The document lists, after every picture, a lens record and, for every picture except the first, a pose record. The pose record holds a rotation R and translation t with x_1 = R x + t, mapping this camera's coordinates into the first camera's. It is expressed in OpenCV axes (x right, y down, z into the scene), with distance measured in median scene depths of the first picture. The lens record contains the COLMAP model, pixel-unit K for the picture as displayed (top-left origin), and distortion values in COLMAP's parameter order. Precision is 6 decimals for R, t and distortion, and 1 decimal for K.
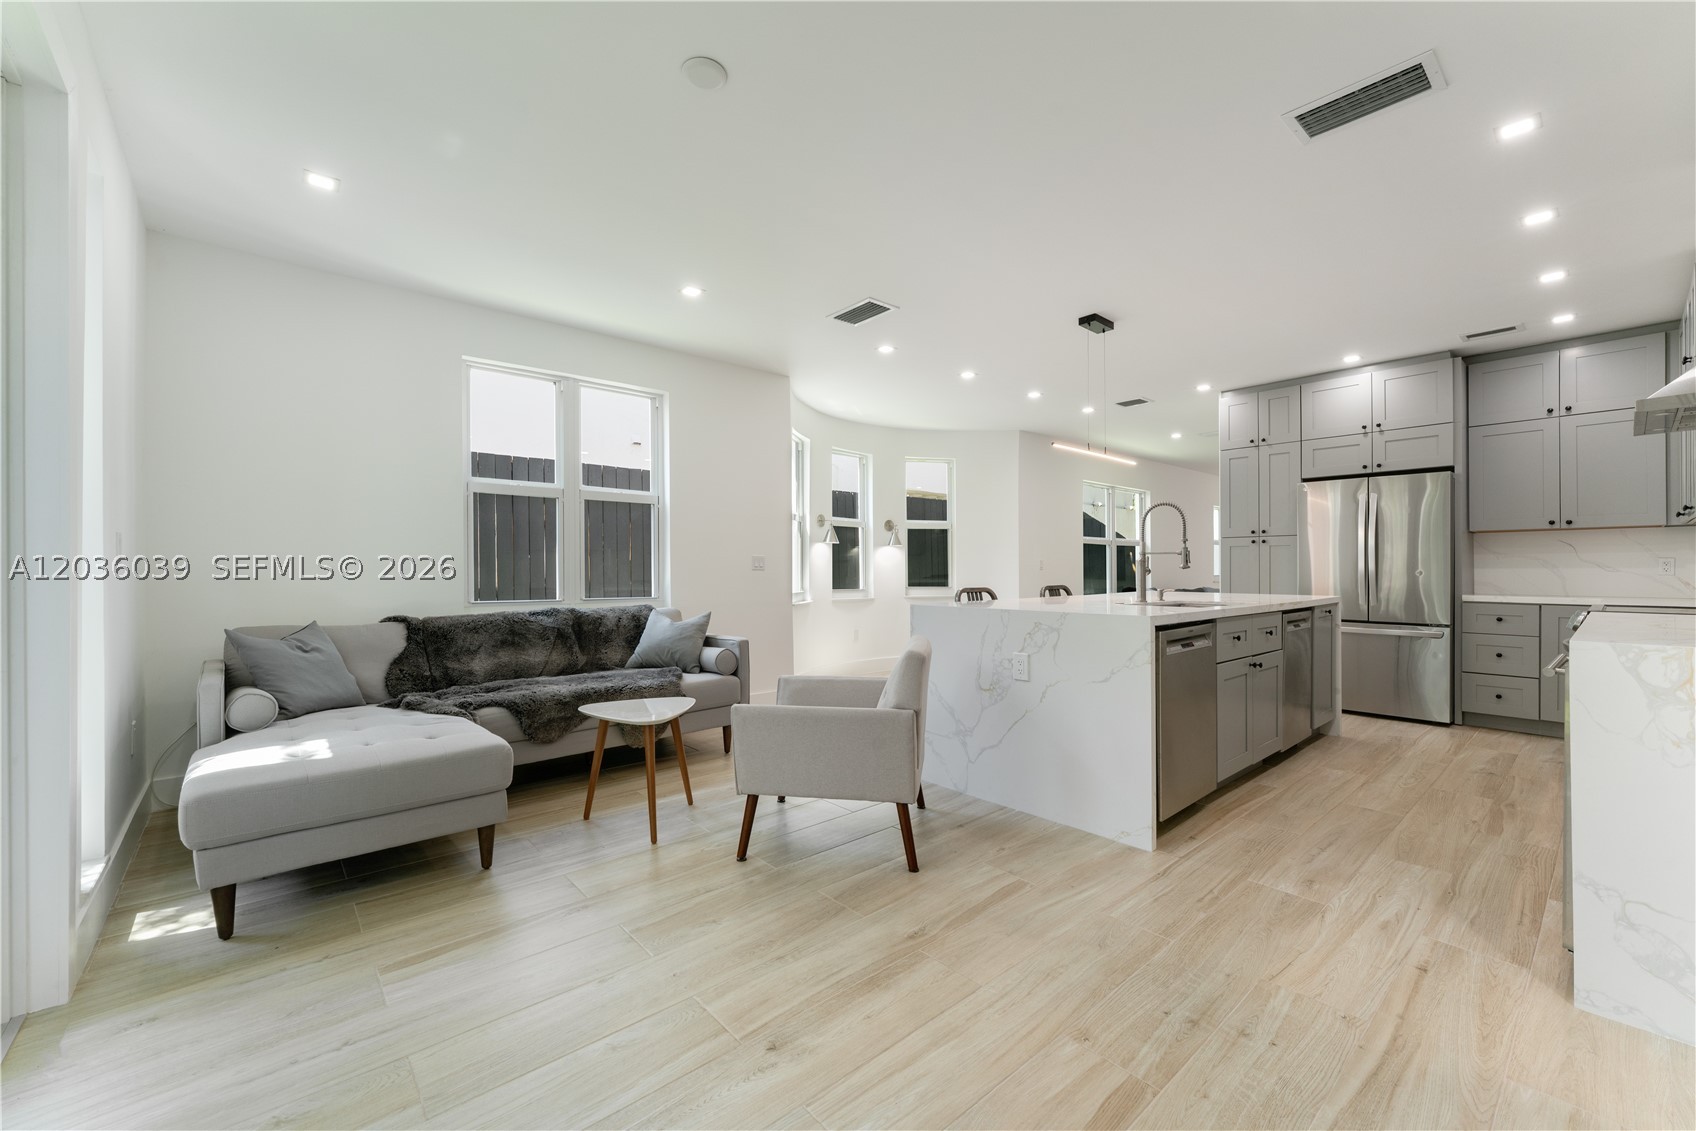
lens RADIAL K [[687.5, 0, 841.8], [0, 687.5, 571.1], [0, 0, 1]] dist [0.002349, -0.000823]
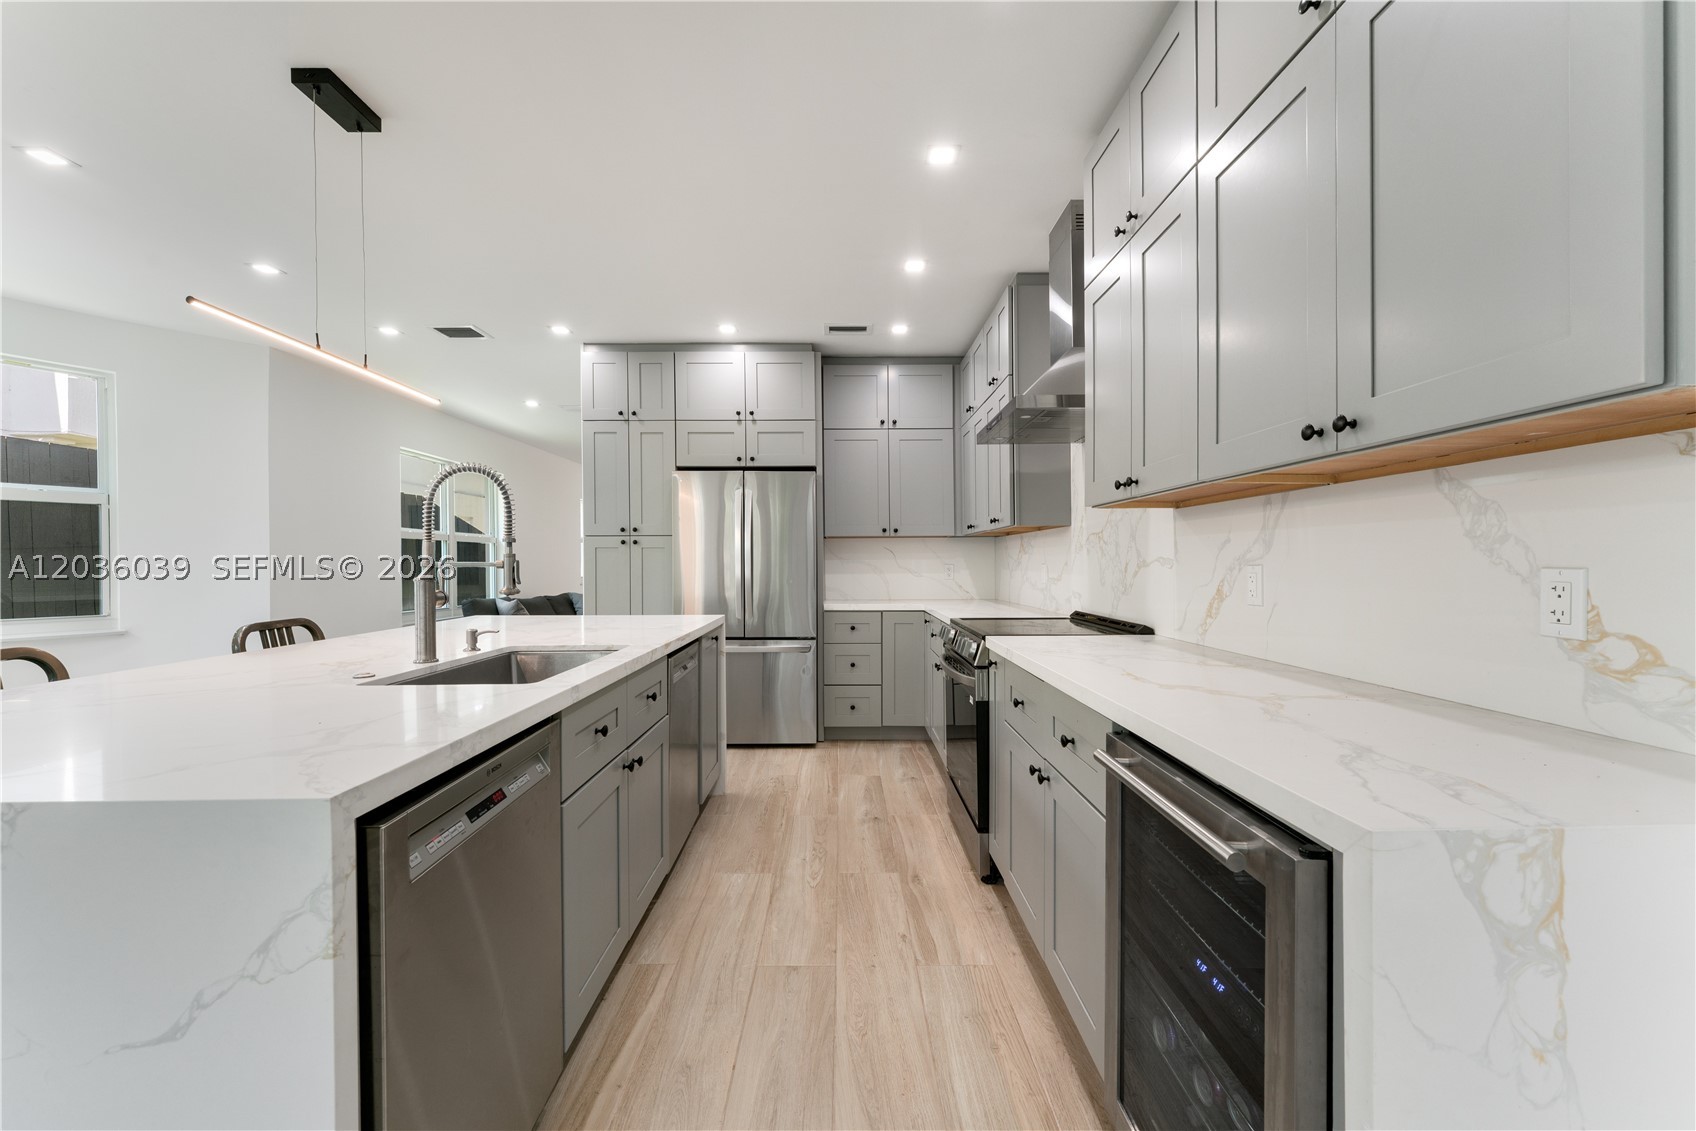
lens RADIAL K [[687.5, 0, 858.6], [0, 687.5, 559.9], [0, 0, 1]] dist [0.002349, -0.000823]
pose [[0.641964, 0.000350, 0.766735, 0.236593], [0.006651, 0.999960, -0.006025, -0.022222], [-0.766706, 0.008967, 0.641936, 0.405873]]
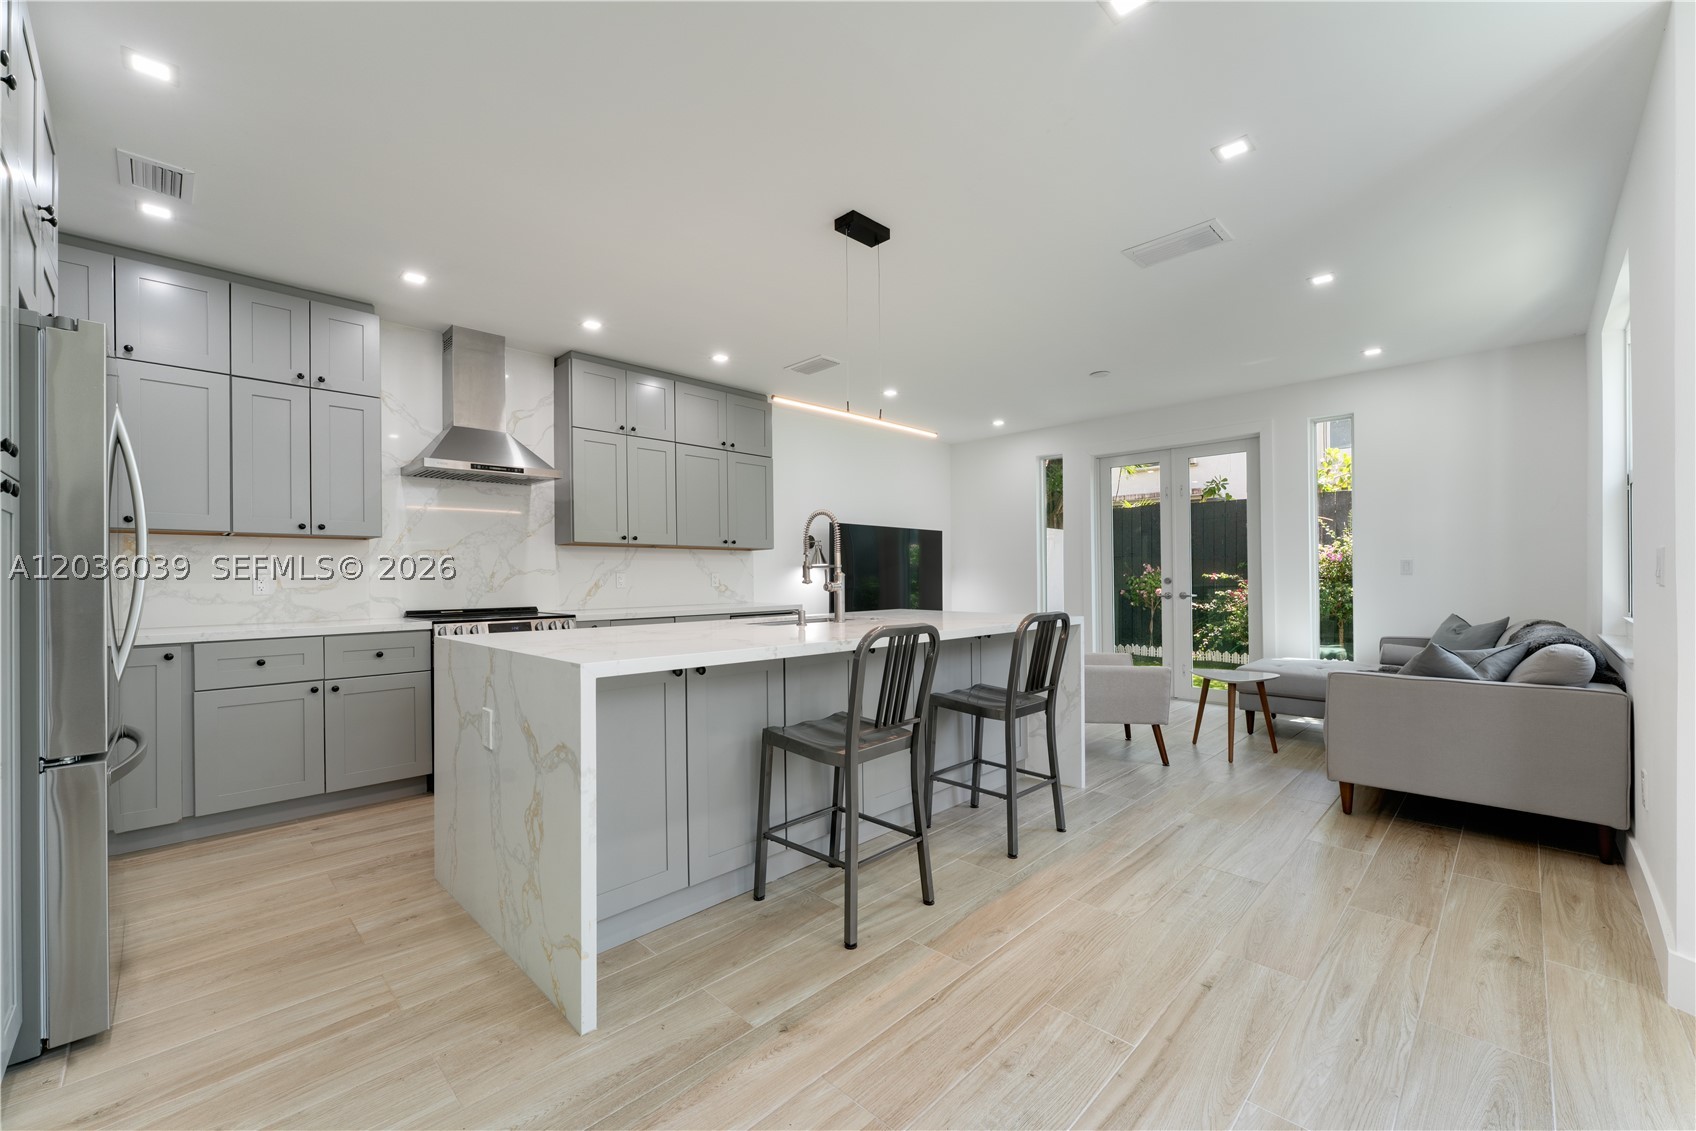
lens RADIAL K [[687.5, 0, 839.7], [0, 687.5, 564.8], [0, 0, 1]] dist [0.002349, -0.000823]
pose [[-0.997025, 0.007940, -0.076668, 0.469711], [0.009071, 0.999855, -0.014414, -0.013488], [0.076542, -0.015067, -0.996953, 1.734953]]
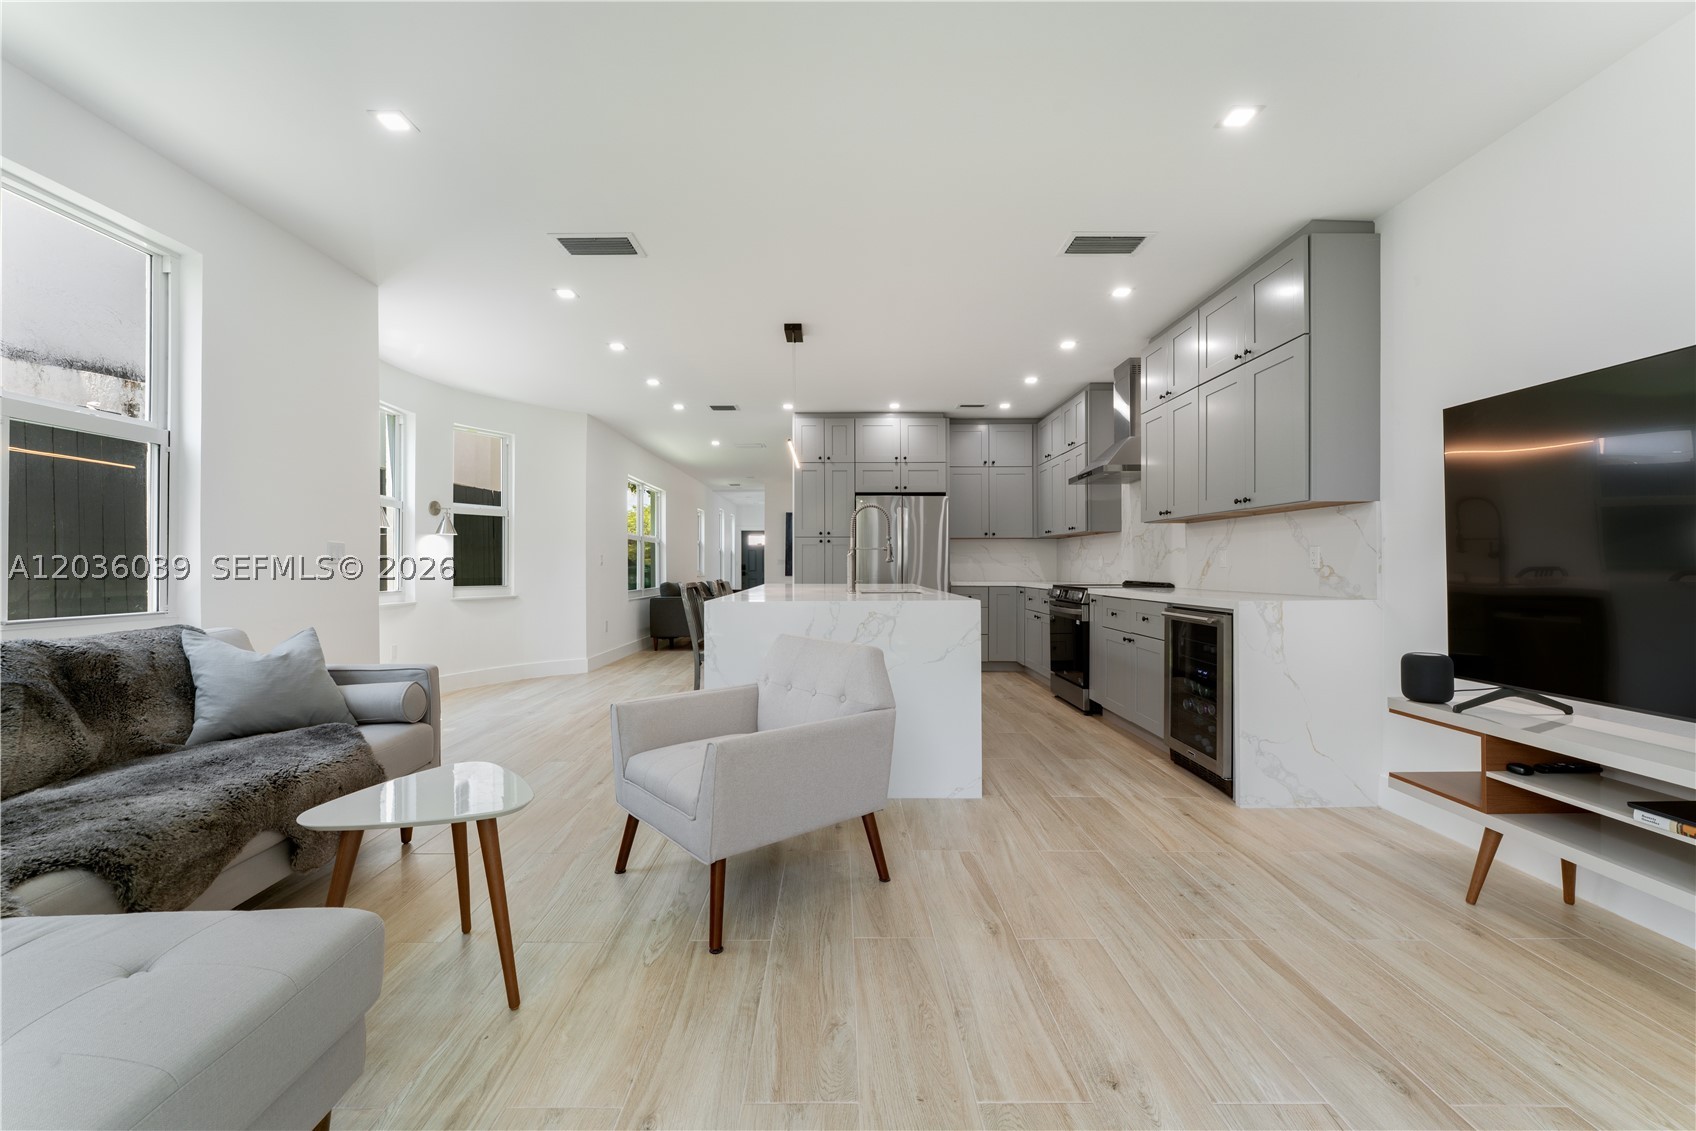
lens RADIAL K [[687.5, 0, 846.0], [0, 687.5, 561.5], [0, 0, 1]] dist [0.002349, -0.000823]
pose [[0.649349, 0.005028, 0.760474, -0.391996], [0.003677, 0.999946, -0.009750, 0.005844], [-0.760482, 0.009127, 0.649295, 0.259191]]
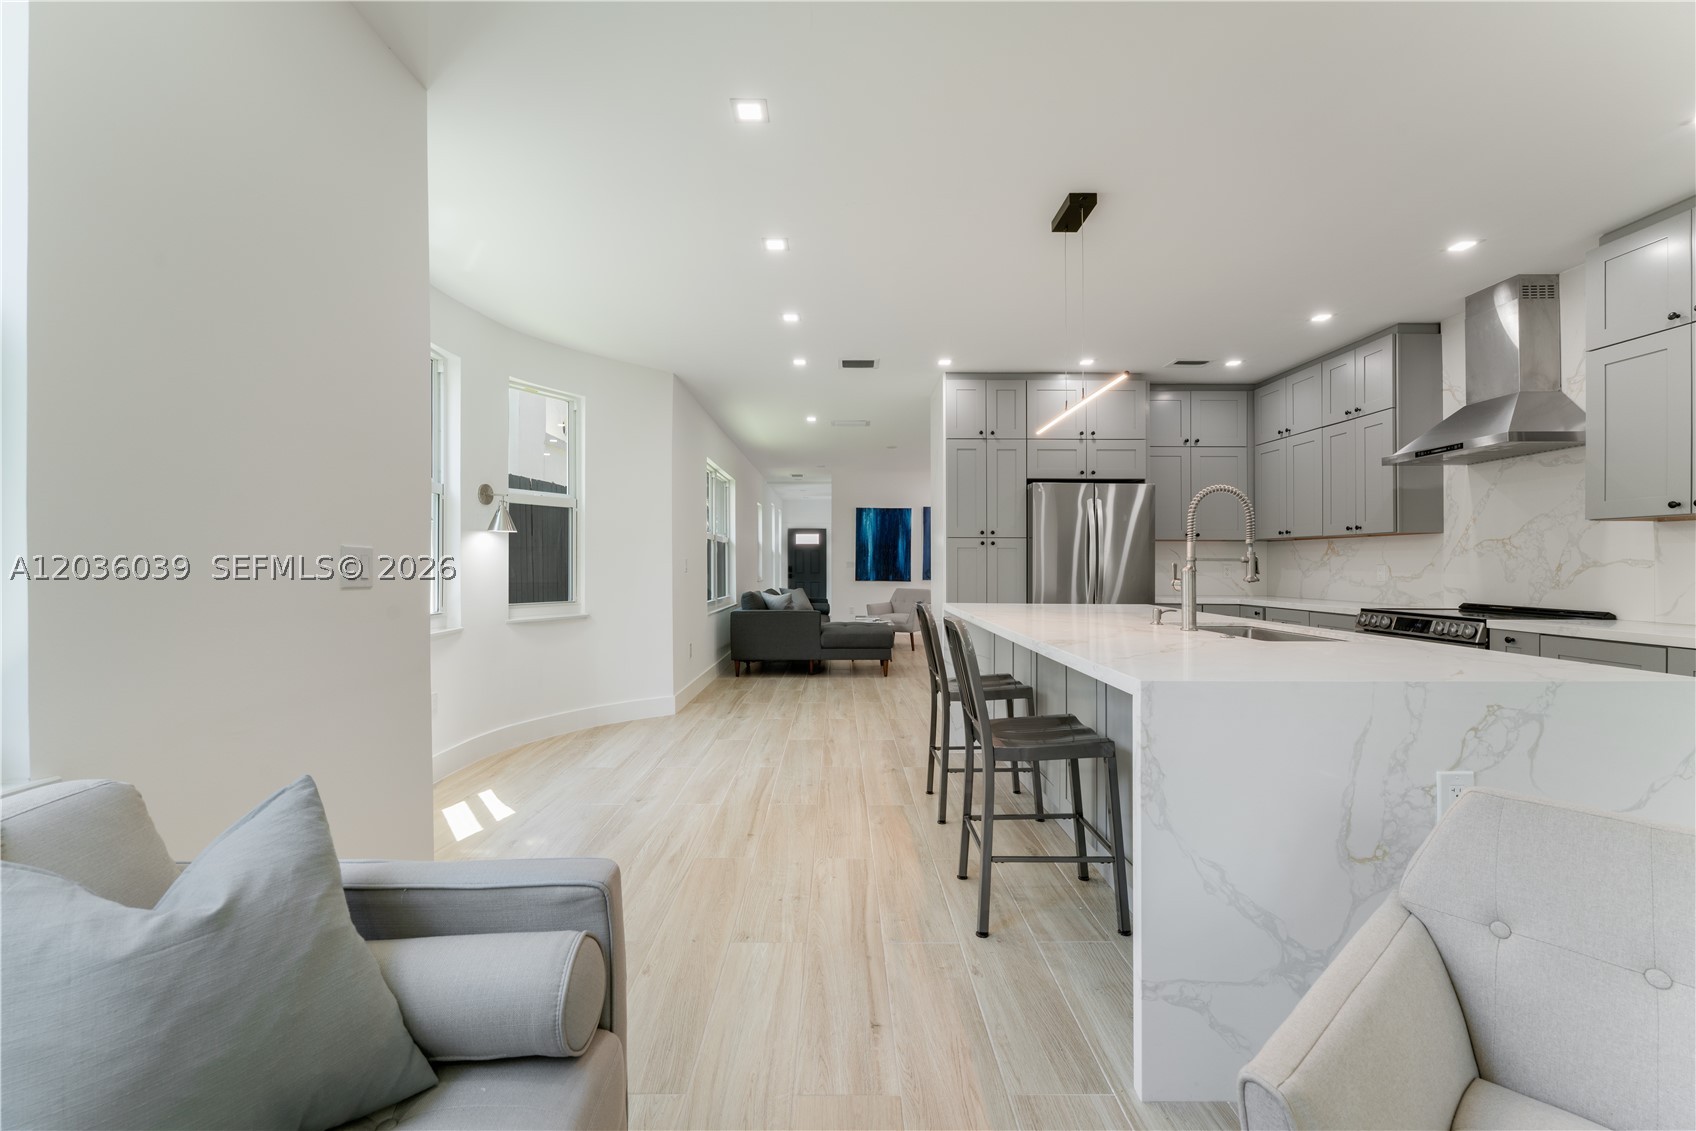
lens RADIAL K [[687.5, 0, 838.7], [0, 687.5, 555.2], [0, 0, 1]] dist [0.002349, -0.000823]
pose [[0.653295, 0.013674, 0.756980, -0.288613], [-0.002585, 0.999871, -0.015830, -0.016881], [-0.757099, 0.008385, 0.653247, 0.757790]]
